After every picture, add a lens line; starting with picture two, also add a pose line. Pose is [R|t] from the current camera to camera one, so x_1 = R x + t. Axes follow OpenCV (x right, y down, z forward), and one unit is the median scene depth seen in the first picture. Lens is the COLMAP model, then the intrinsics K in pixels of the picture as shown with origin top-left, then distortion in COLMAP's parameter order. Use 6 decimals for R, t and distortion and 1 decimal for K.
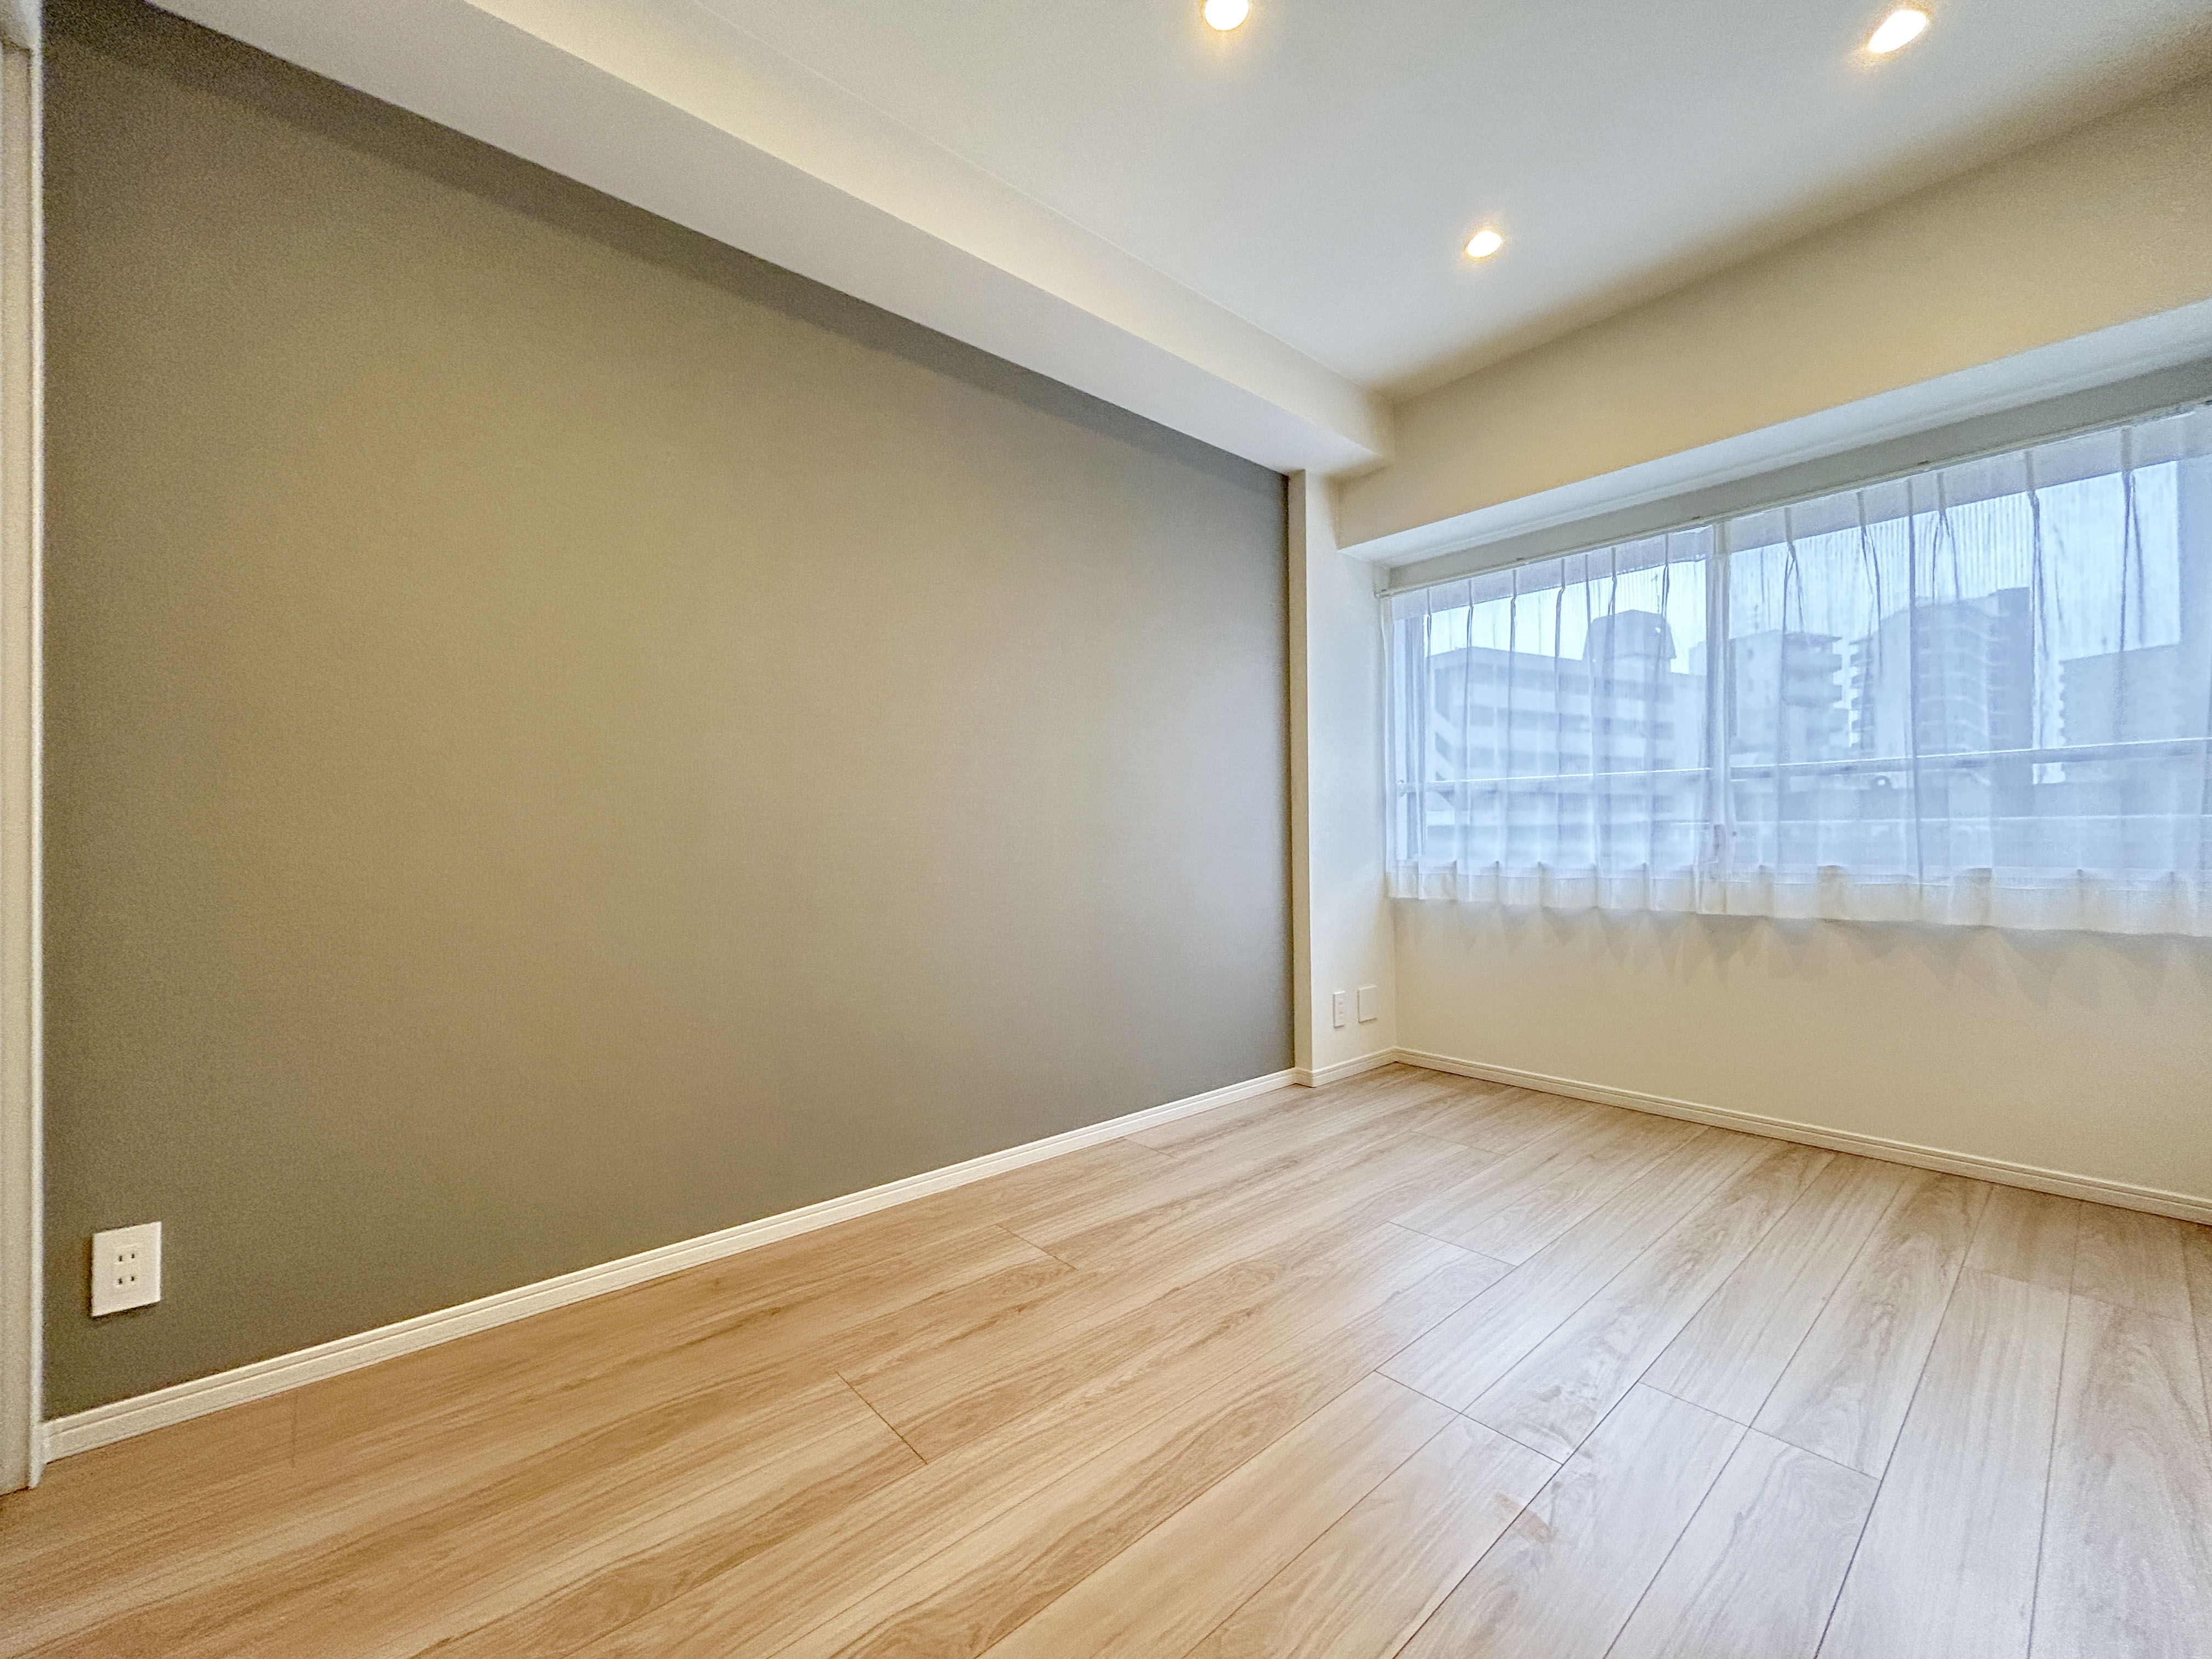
lens RADIAL K [[903.8, 0, 1106.0], [0, 903.8, 829.5], [0, 0, 1]] dist [0.001262, 0.000382]
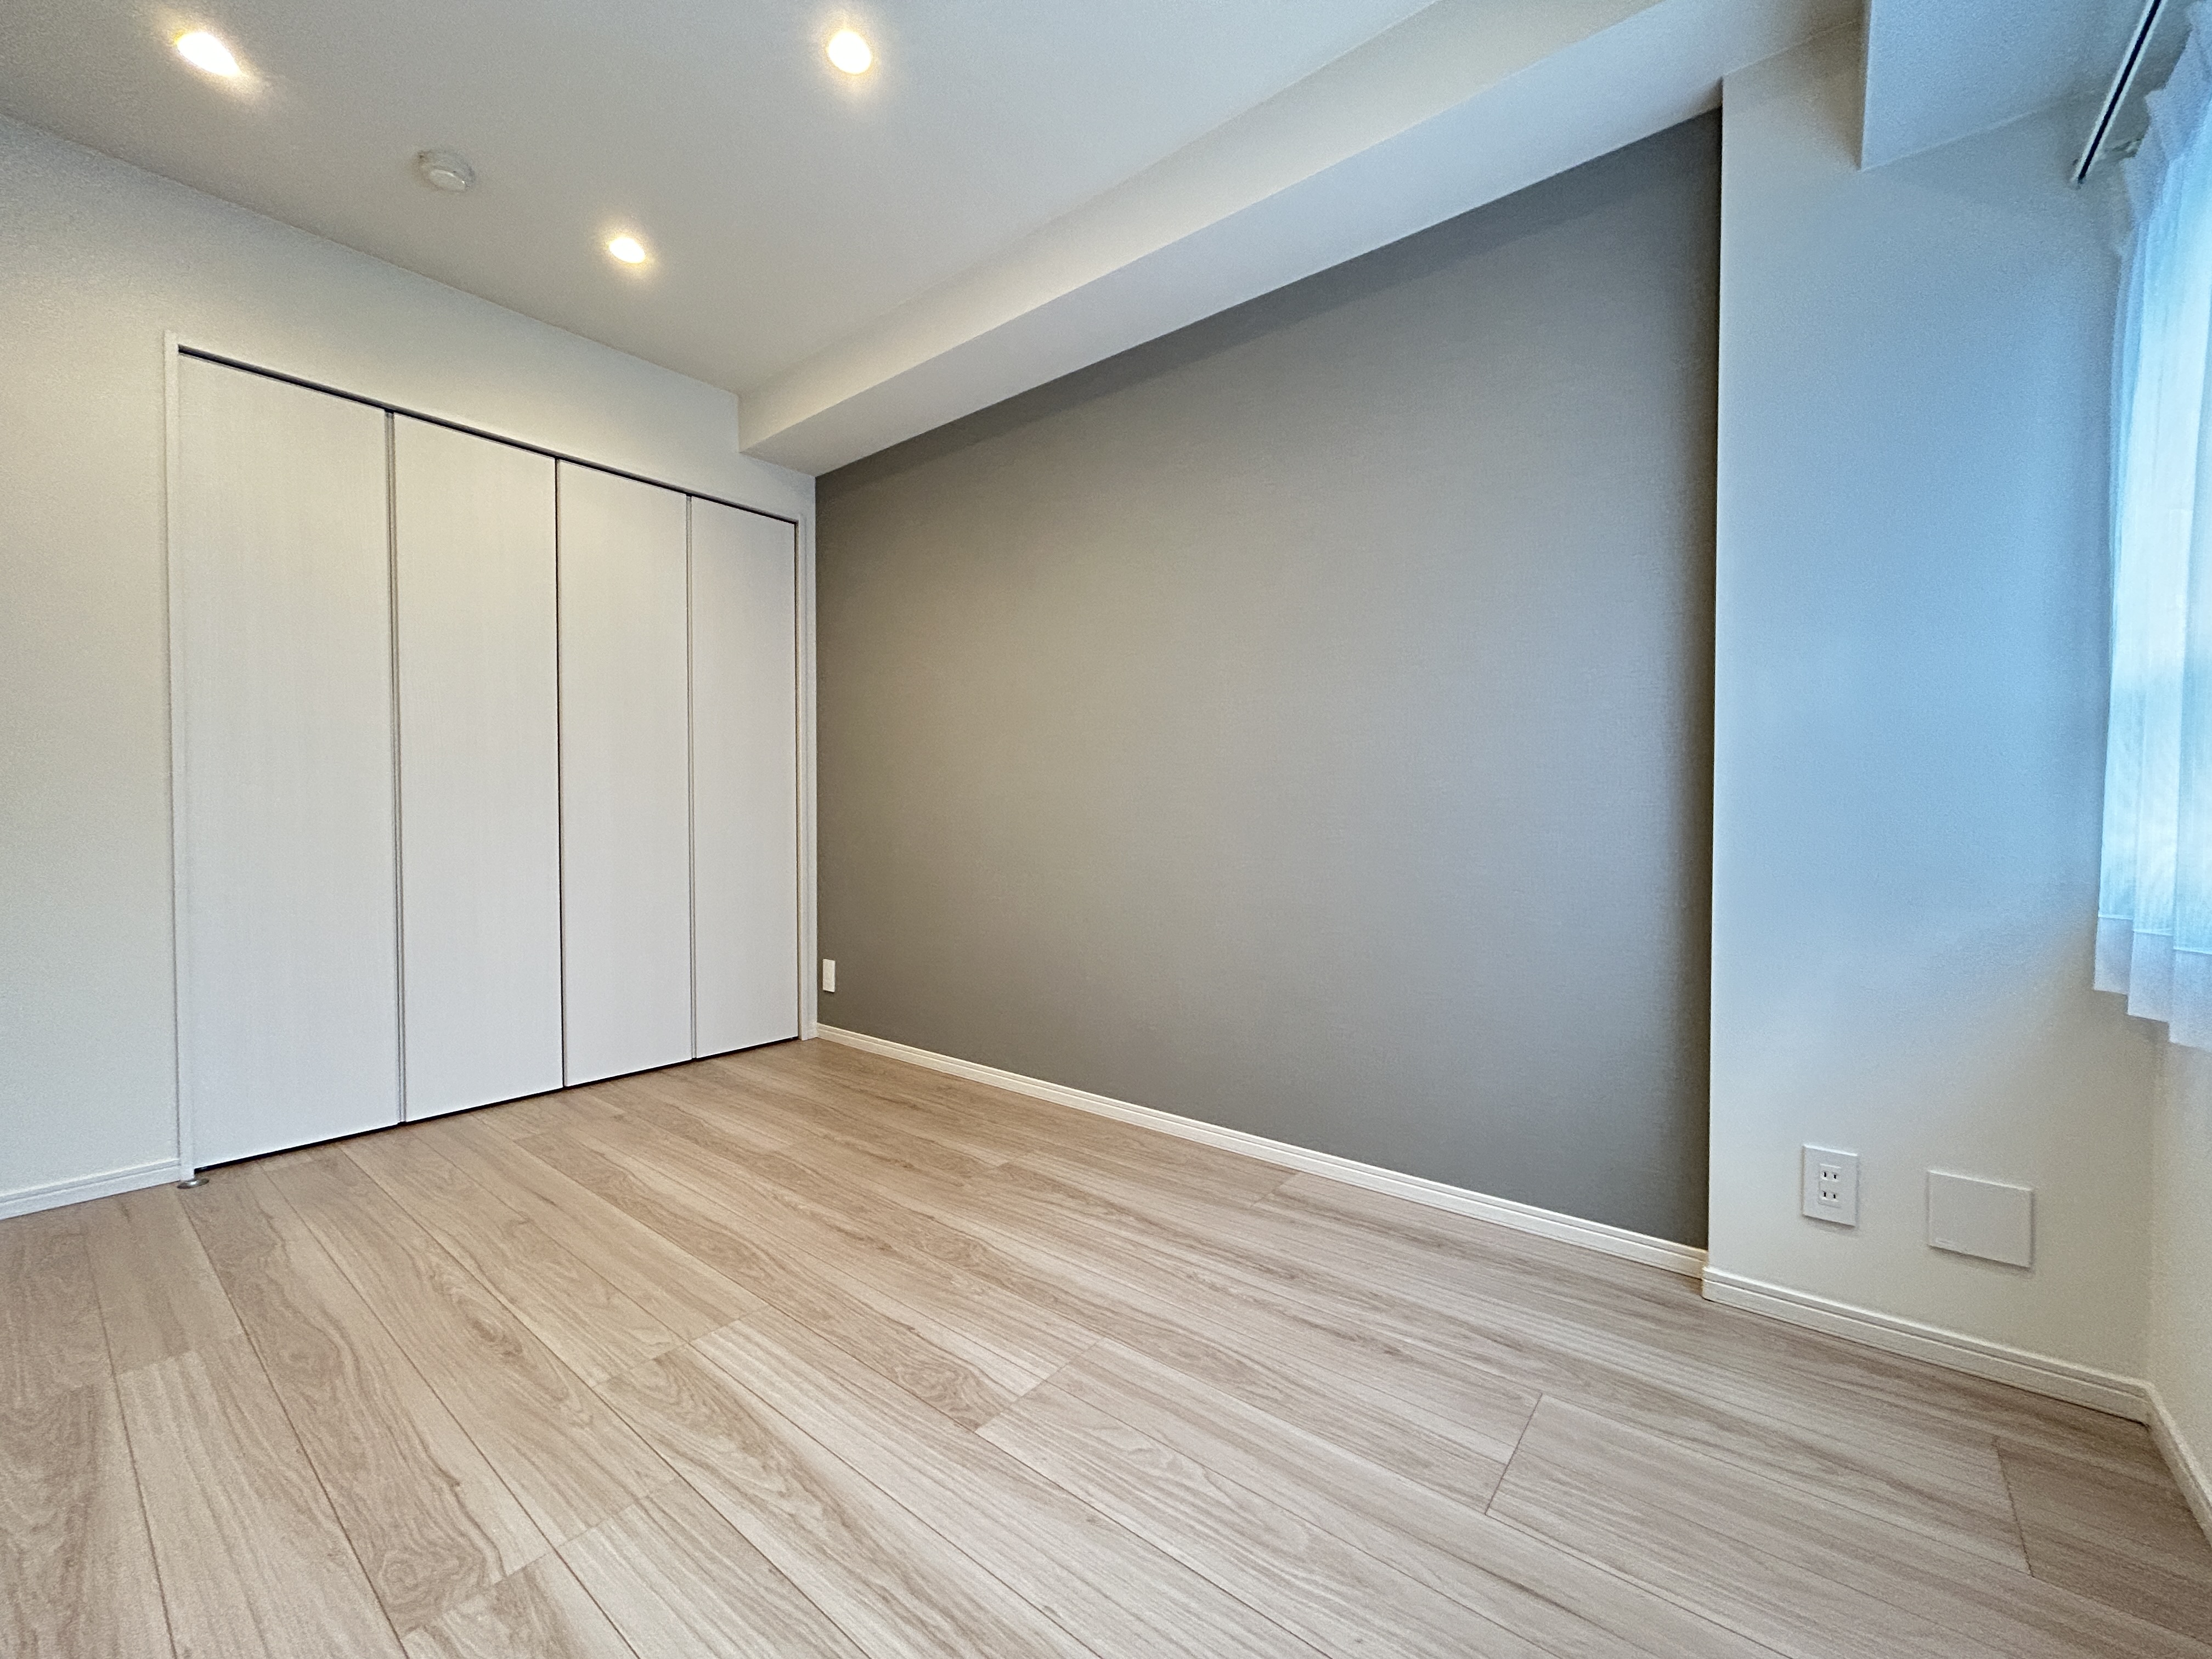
lens RADIAL K [[885.5, 0, 1116.3], [0, 885.5, 841.4], [0, 0, 1]] dist [-0.000024, 0.000438]
pose [[0.176125, 0.039822, -0.983562, 1.003212], [0.009992, 0.999058, 0.042239, -0.003953], [0.984317, -0.017267, 0.175561, 0.880669]]
